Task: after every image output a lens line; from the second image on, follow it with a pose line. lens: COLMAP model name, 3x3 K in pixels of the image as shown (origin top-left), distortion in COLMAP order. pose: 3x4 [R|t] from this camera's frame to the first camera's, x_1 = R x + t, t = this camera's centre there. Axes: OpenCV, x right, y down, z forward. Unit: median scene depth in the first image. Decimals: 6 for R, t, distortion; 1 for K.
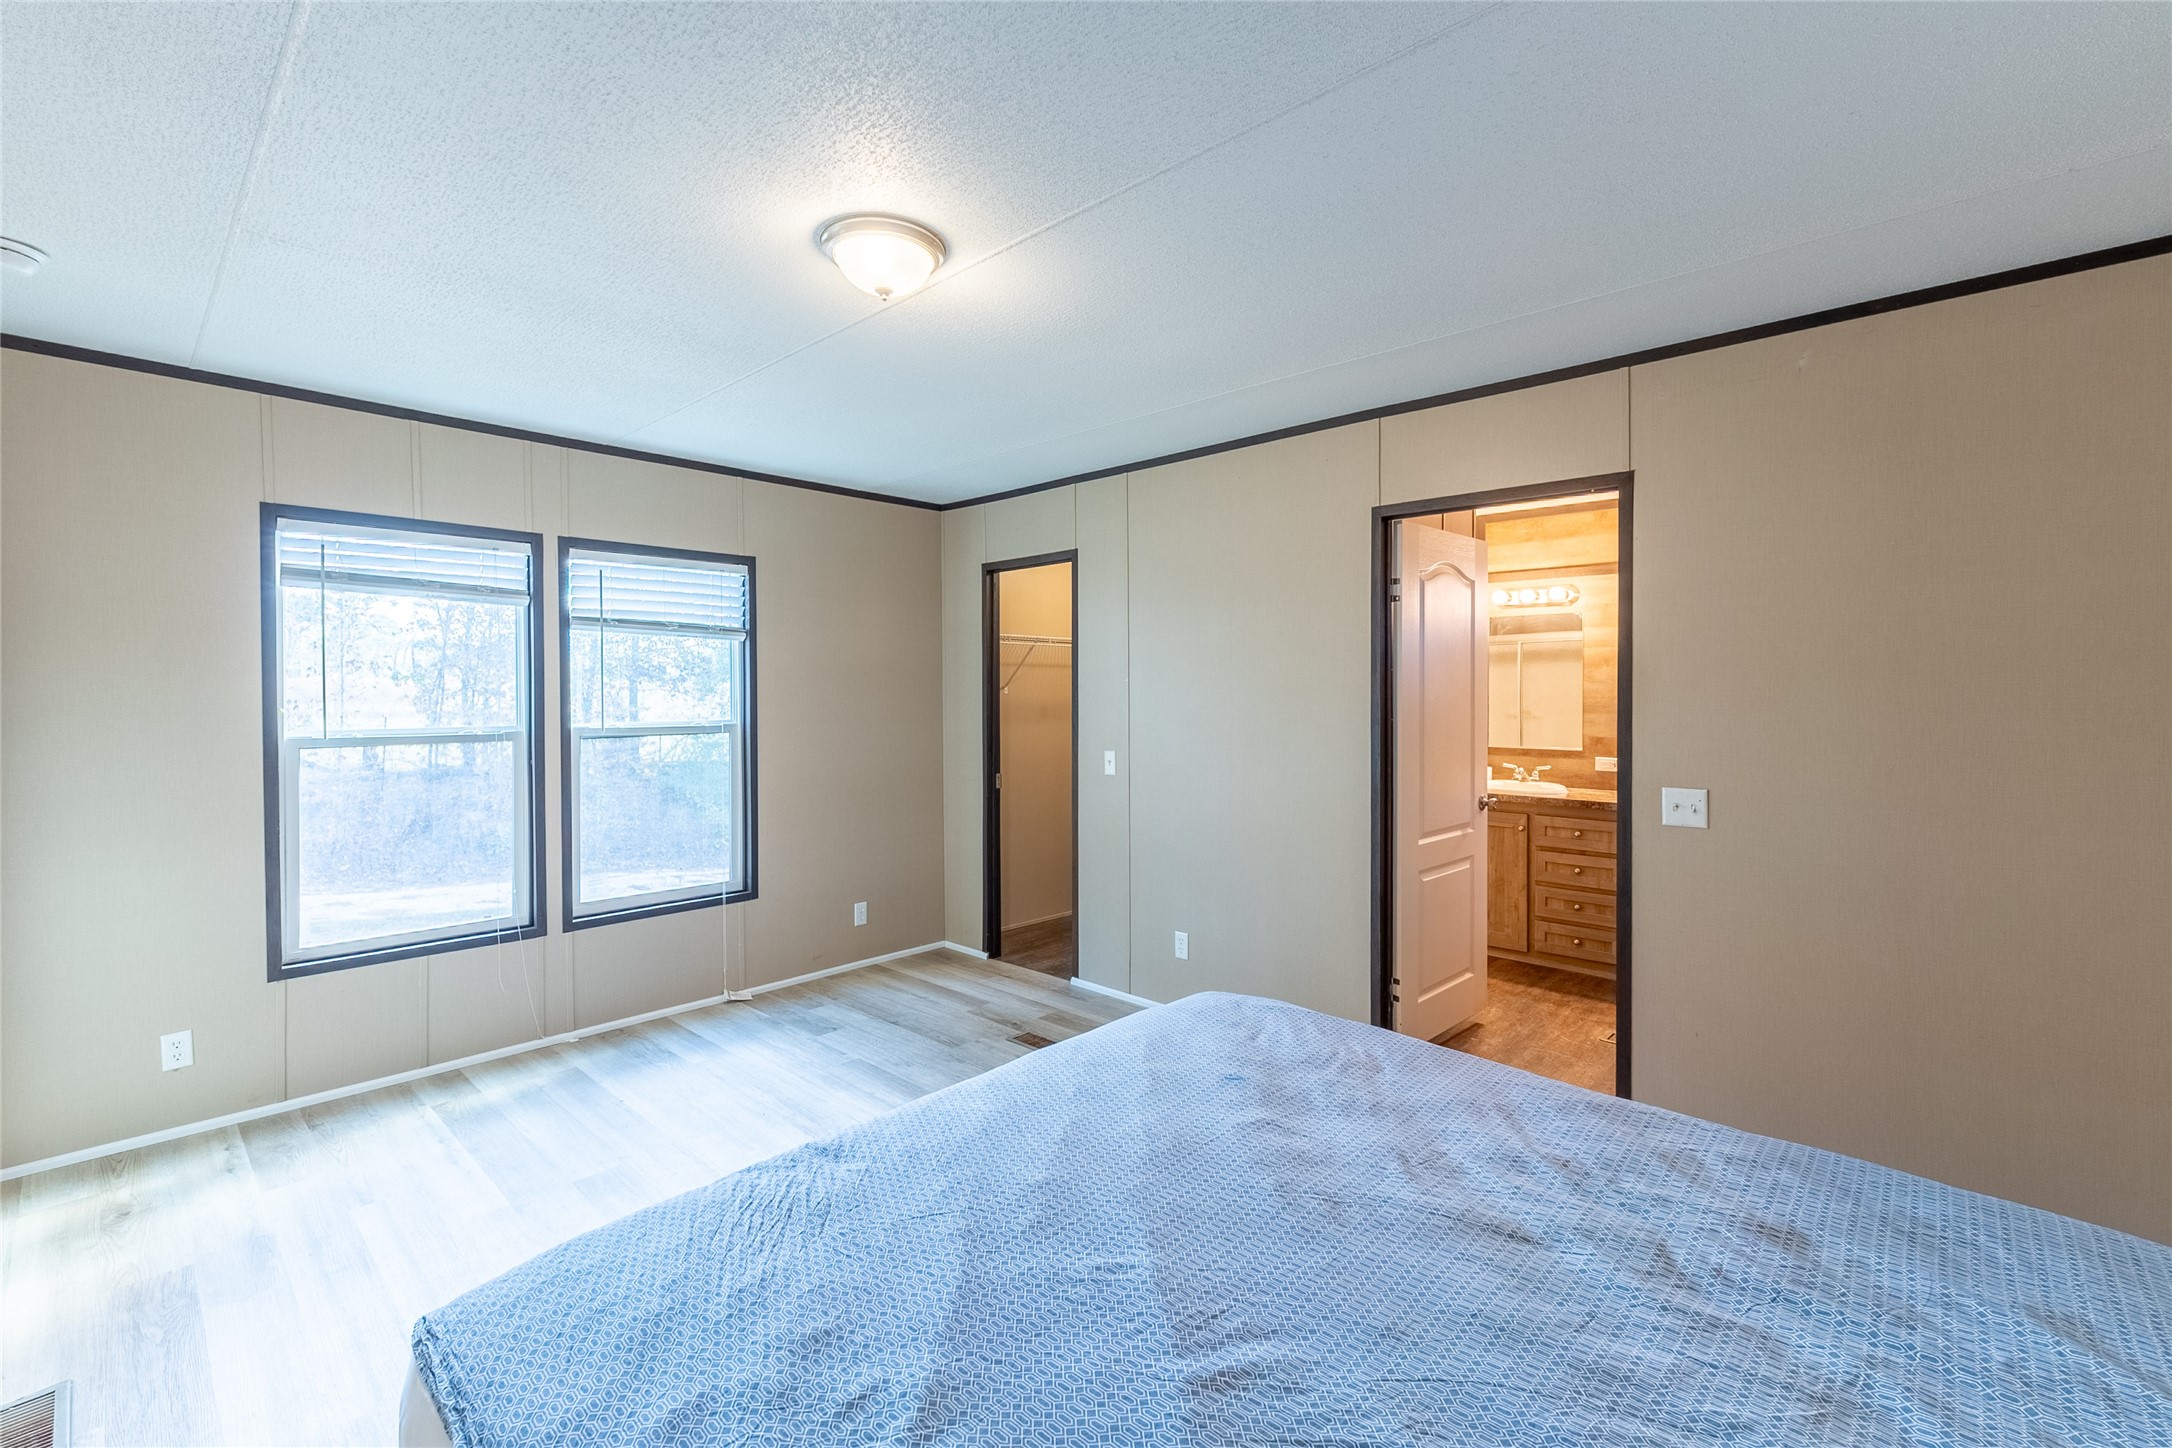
lens RADIAL K [[934.7, 0, 1115.2], [0, 934.7, 693.3], [0, 0, 1]] dist [-0.001143, -0.000120]
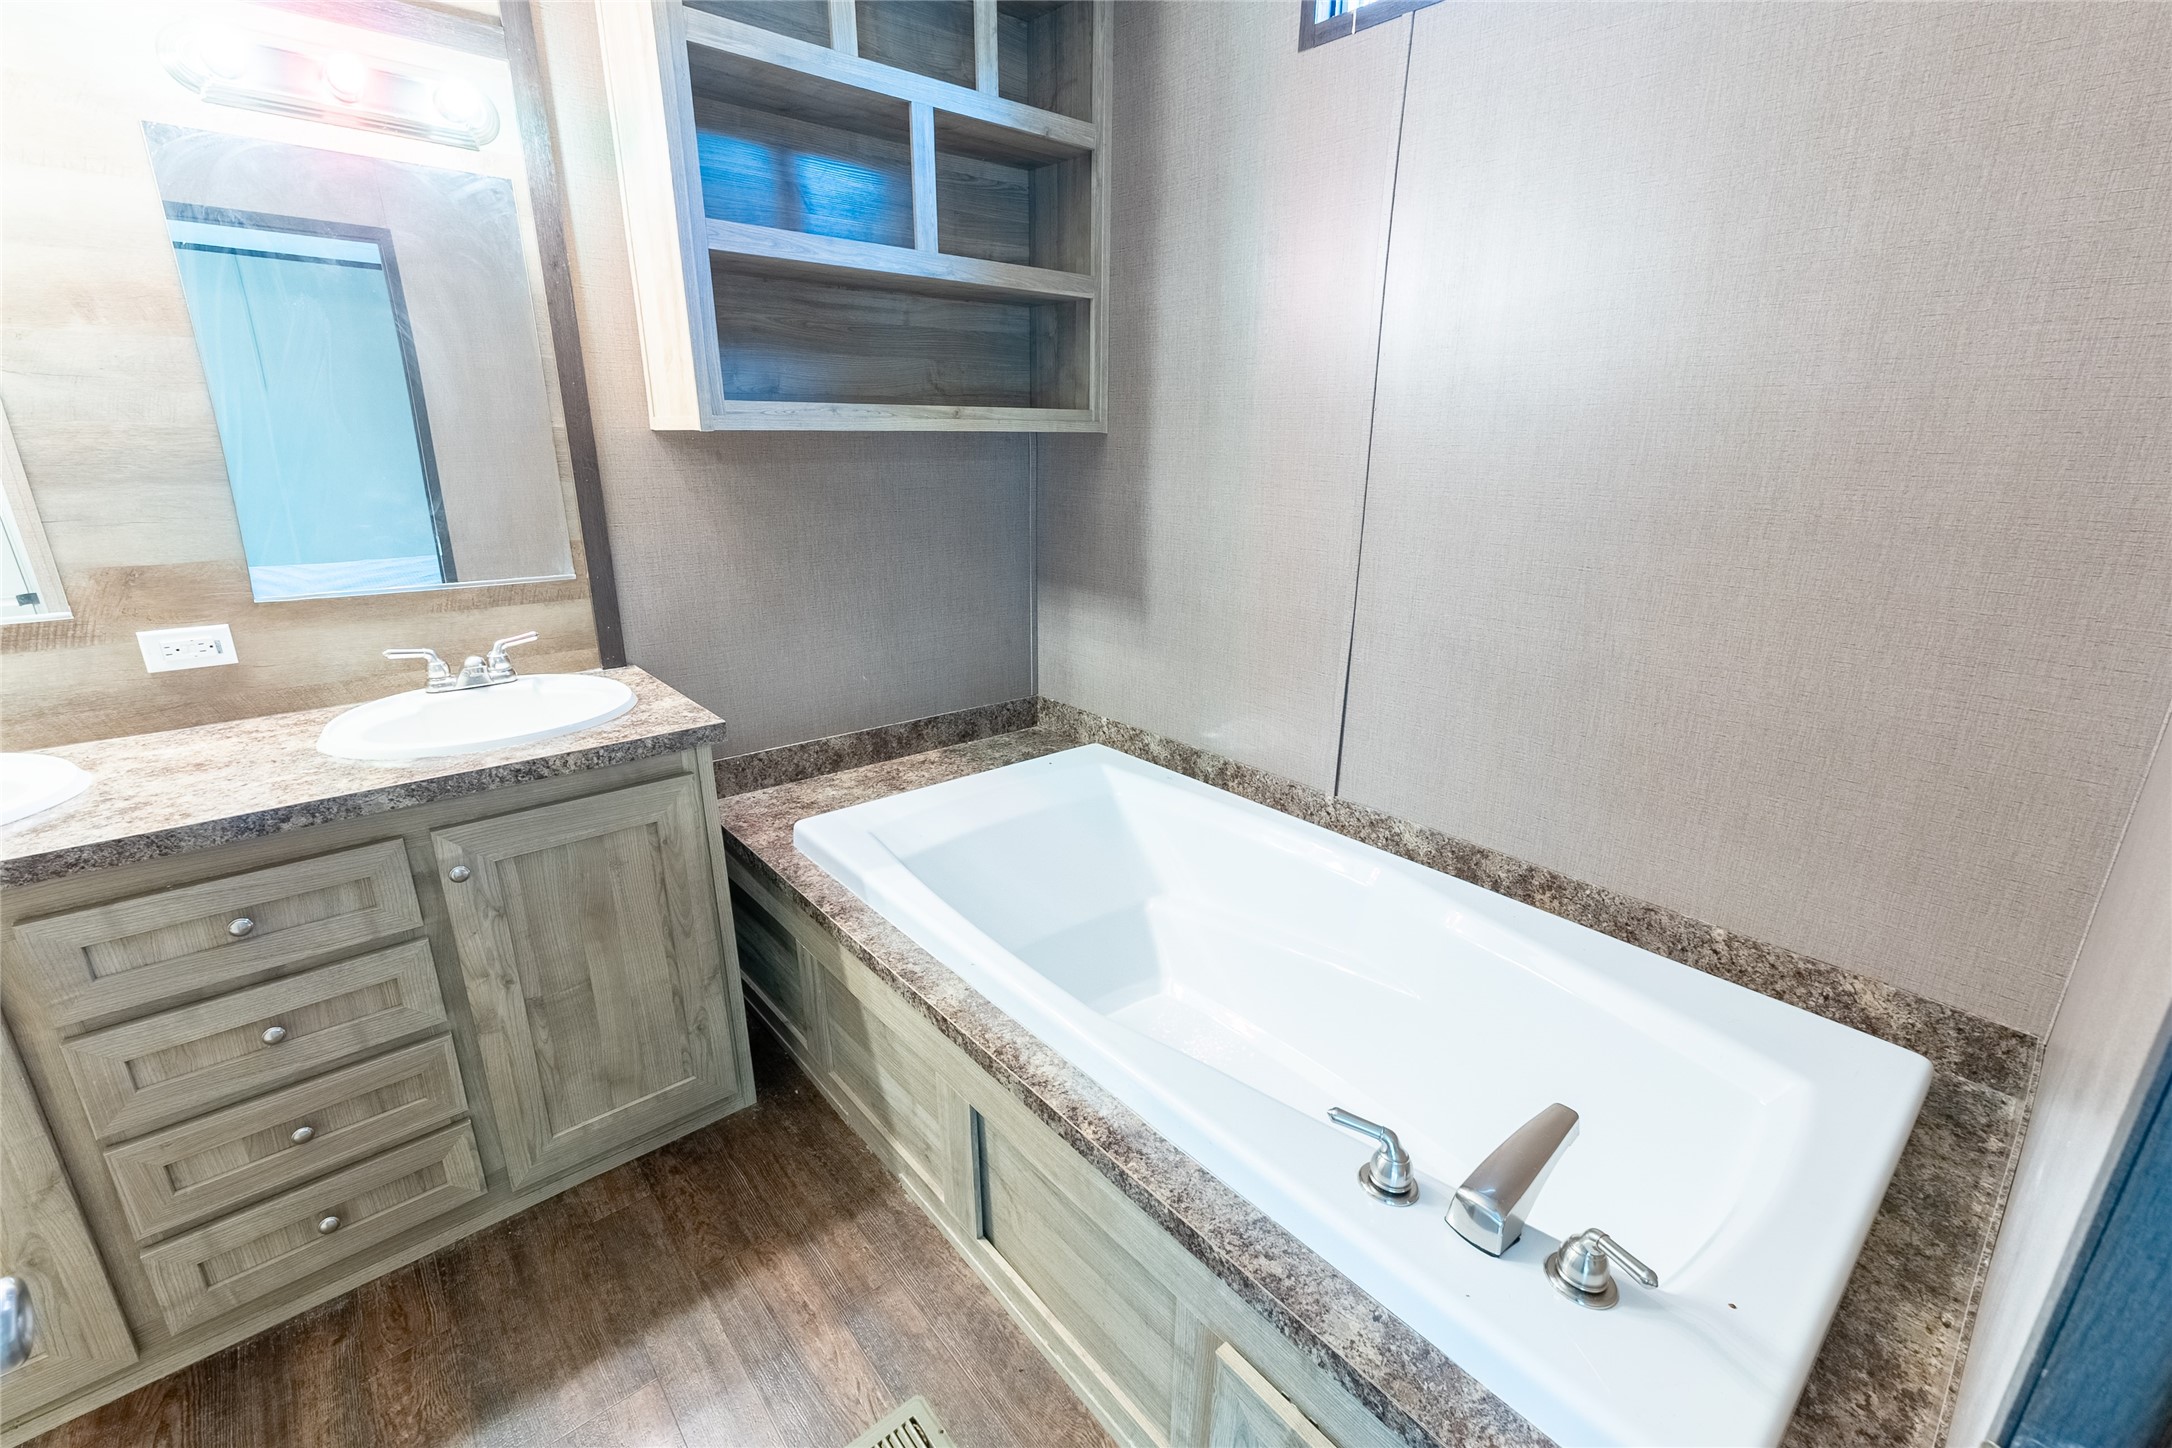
lens RADIAL K [[934.7, 0, 1088.2], [0, 934.7, 724.7], [0, 0, 1]] dist [-0.001143, -0.000120]
pose [[0.121907, -0.302760, 0.945238, 0.174010], [0.000174, 0.952348, 0.305014, 0.002309], [-0.992542, -0.037018, 0.116151, 0.450516]]
